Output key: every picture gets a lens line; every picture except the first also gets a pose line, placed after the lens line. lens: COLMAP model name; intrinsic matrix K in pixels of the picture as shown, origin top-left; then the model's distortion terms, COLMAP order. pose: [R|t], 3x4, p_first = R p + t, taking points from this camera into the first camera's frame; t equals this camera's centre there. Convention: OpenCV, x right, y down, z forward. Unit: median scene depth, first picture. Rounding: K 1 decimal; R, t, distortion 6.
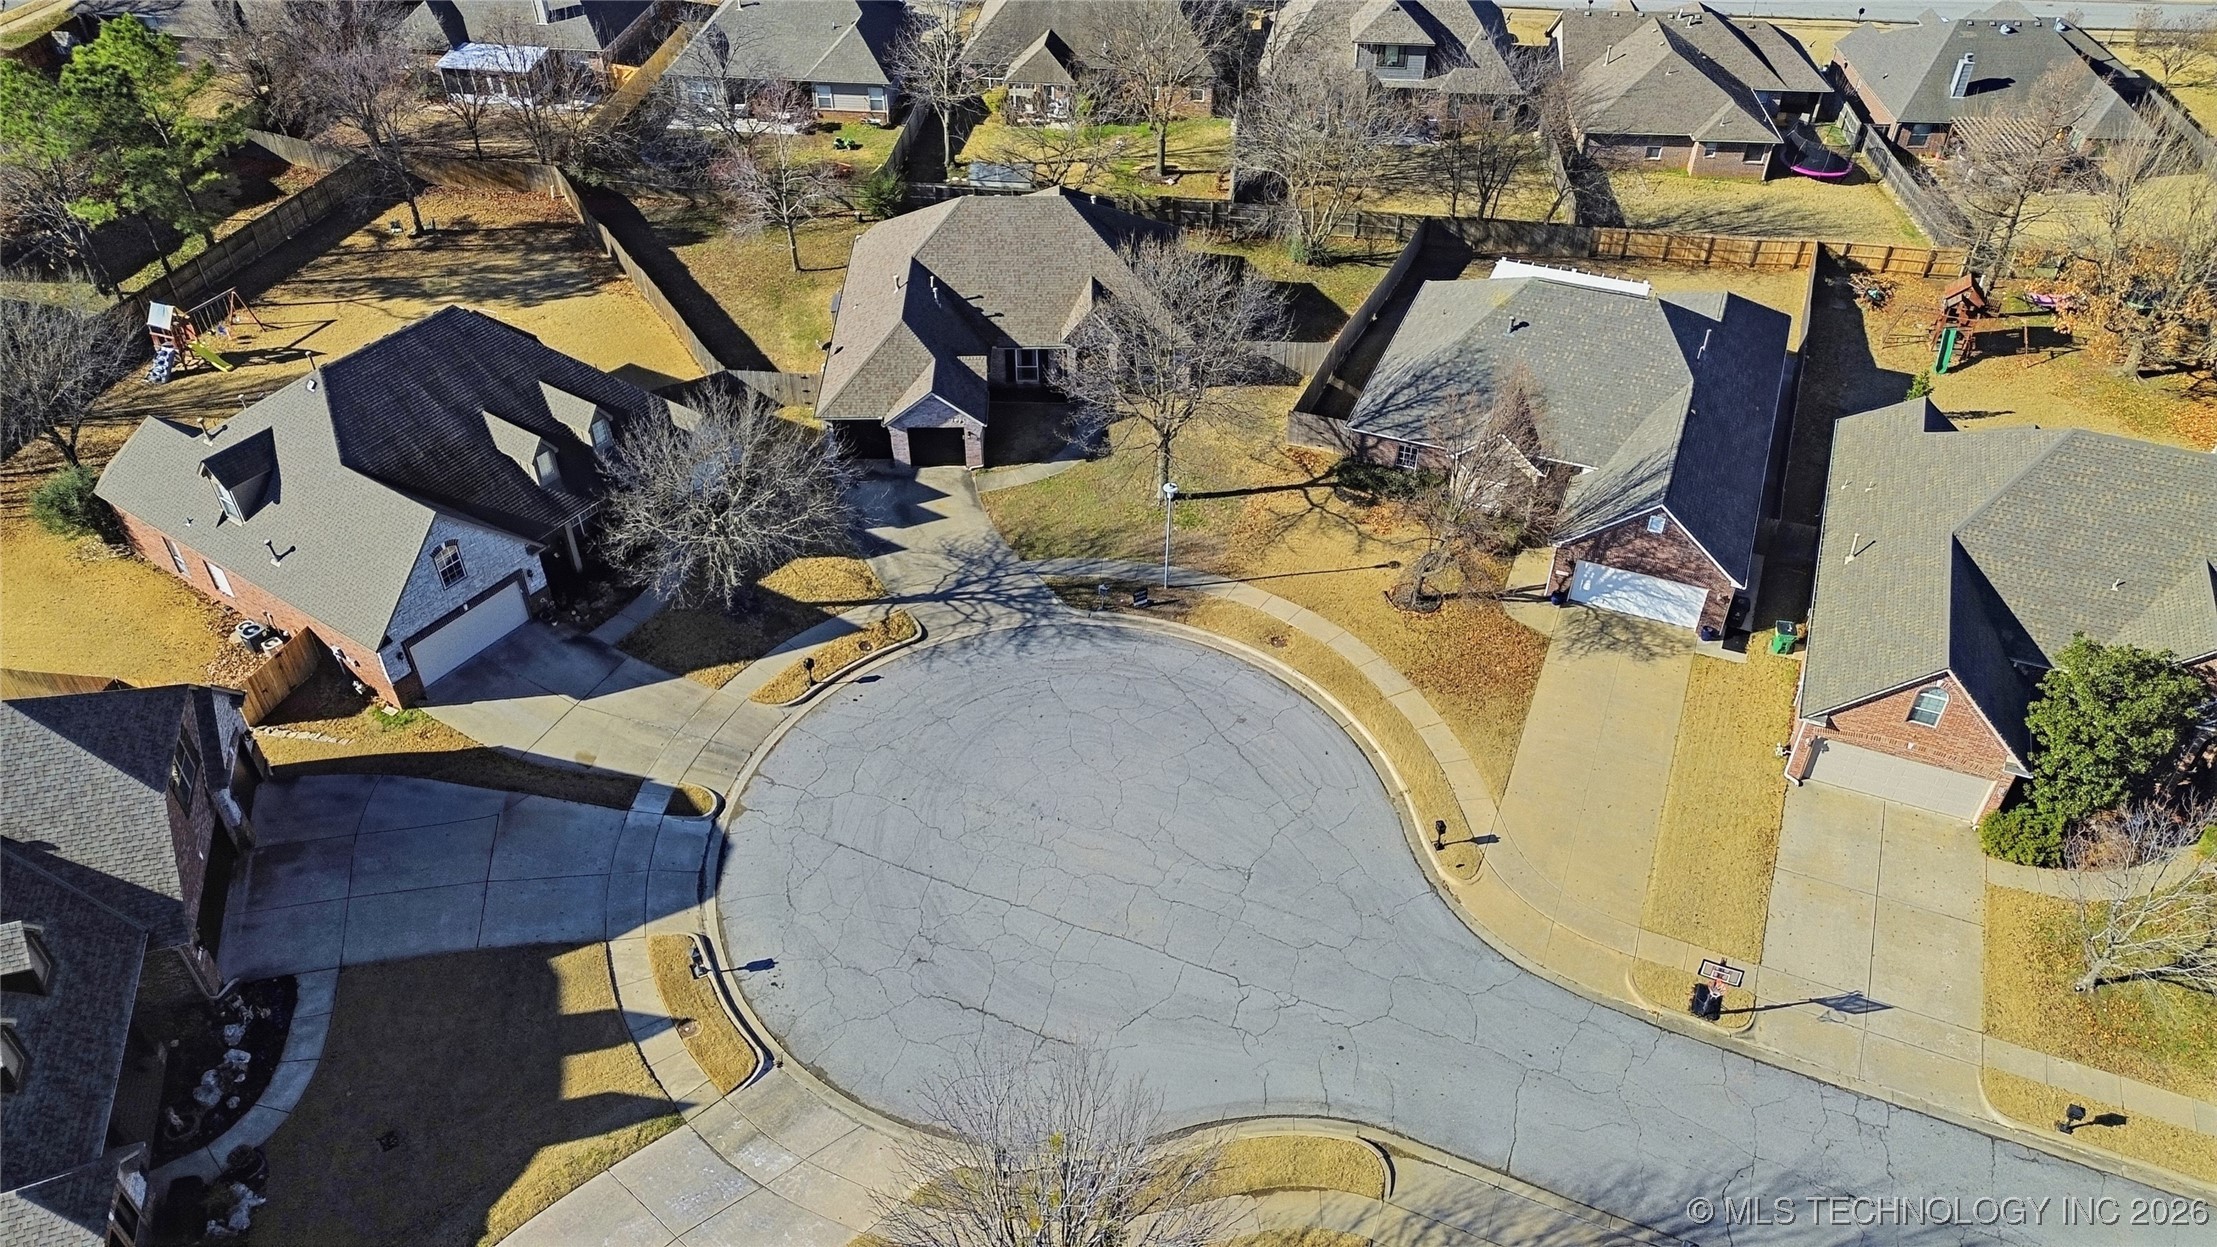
lens RADIAL K [[1551.4, 0, 1100.5], [0, 1551.4, 640.5], [0, 0, 1]] dist [0.118626, -0.130496]
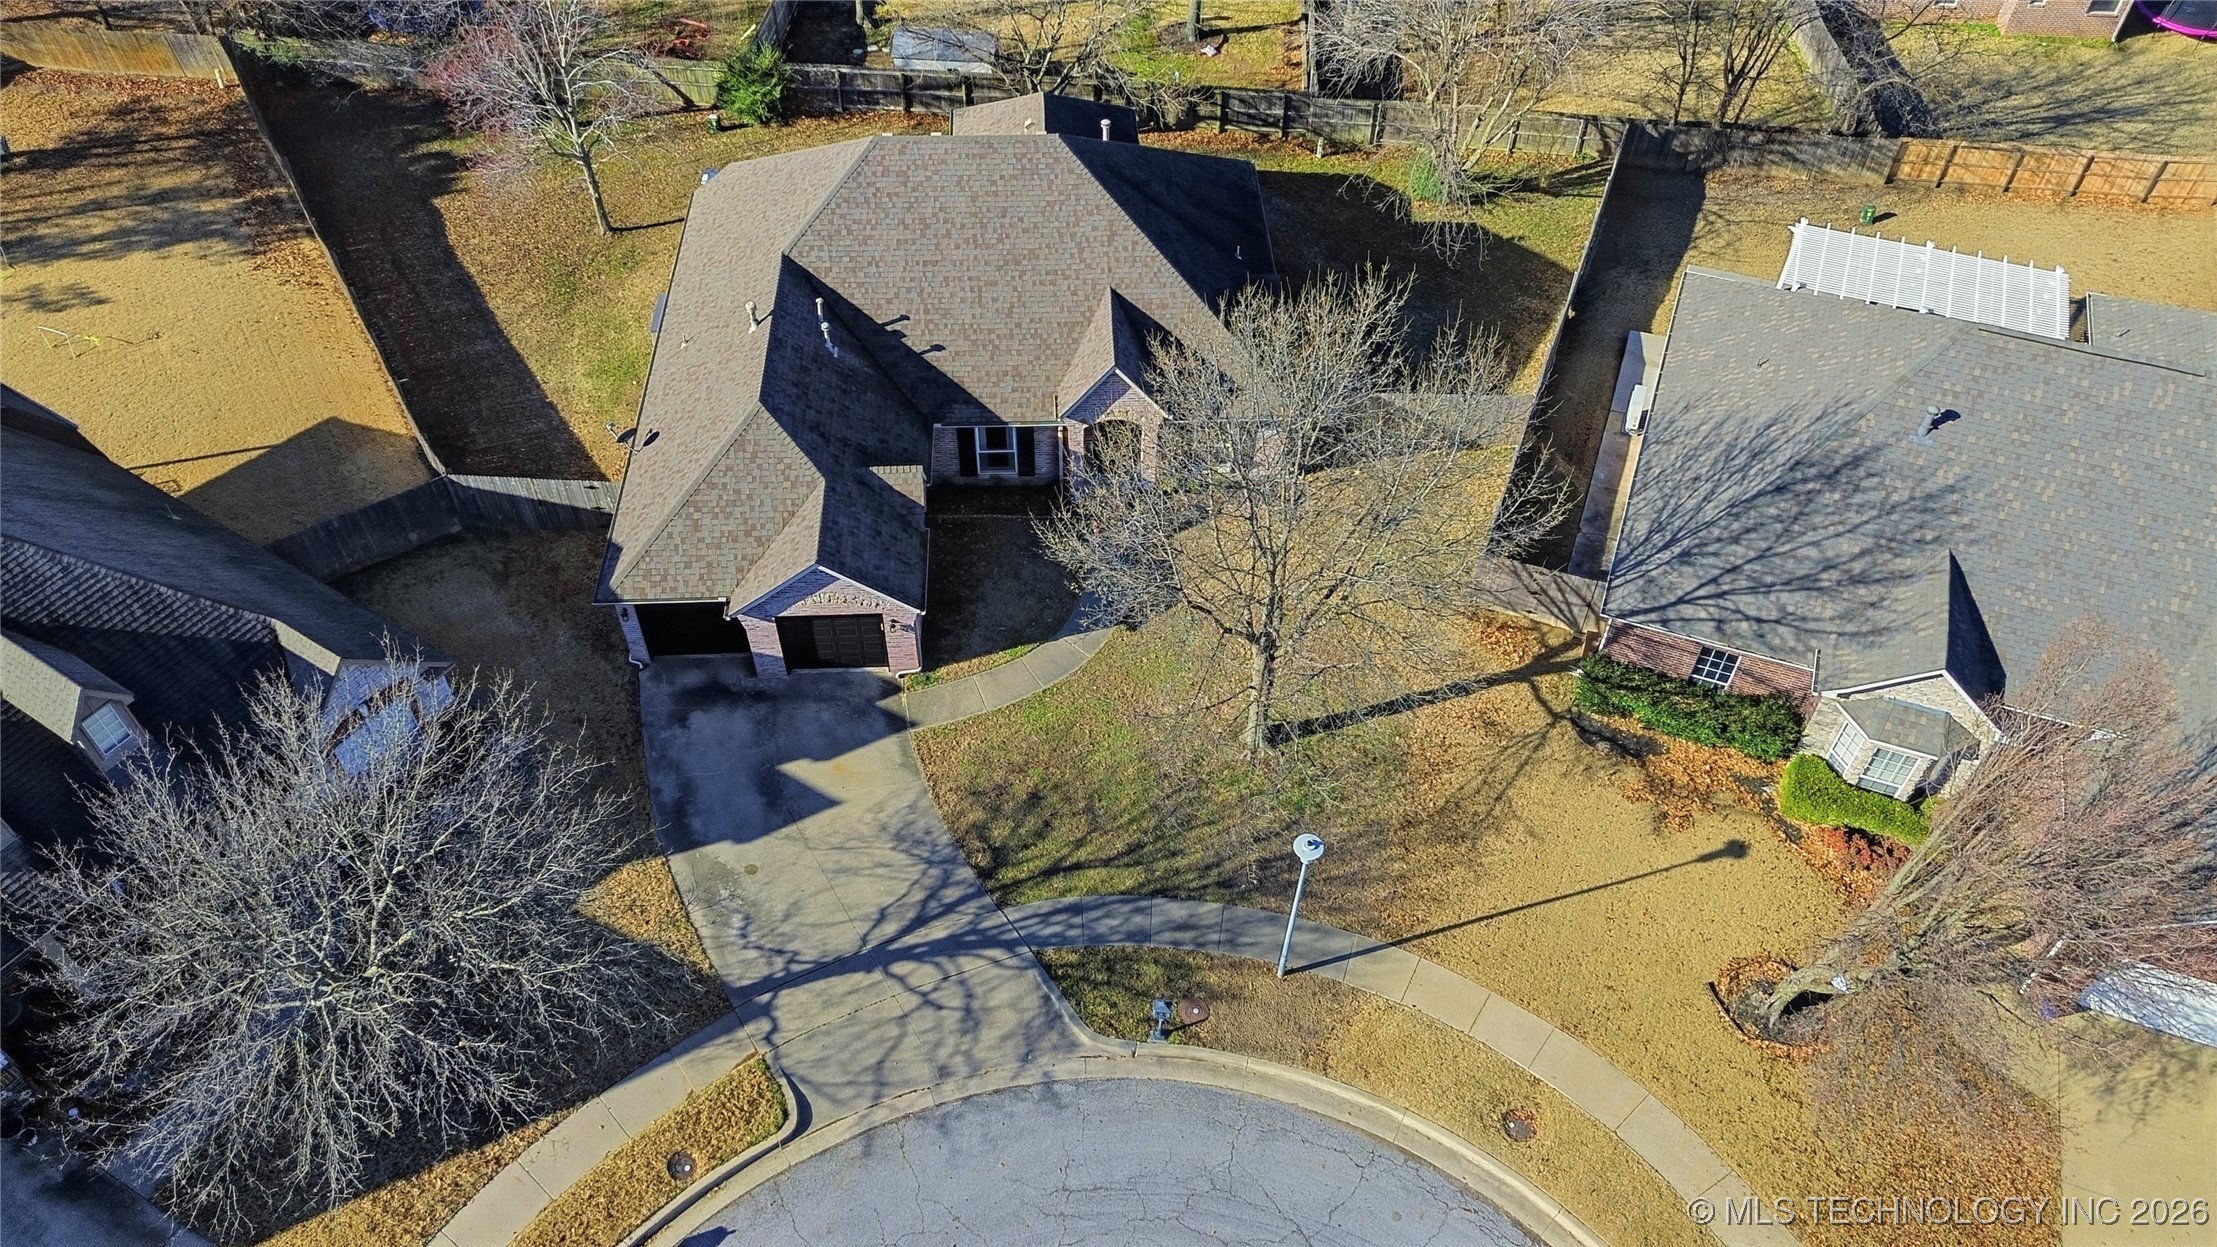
lens RADIAL K [[1571.1, 0, 1108.5], [0, 1571.1, 623.5], [0, 0, 1]] dist [0.081226, -0.089608]
pose [[0.999547, -0.014862, 0.026173, -0.024957], [0.011483, 0.992113, 0.124823, -0.203277], [-0.027822, -0.124466, 0.991834, 0.472260]]
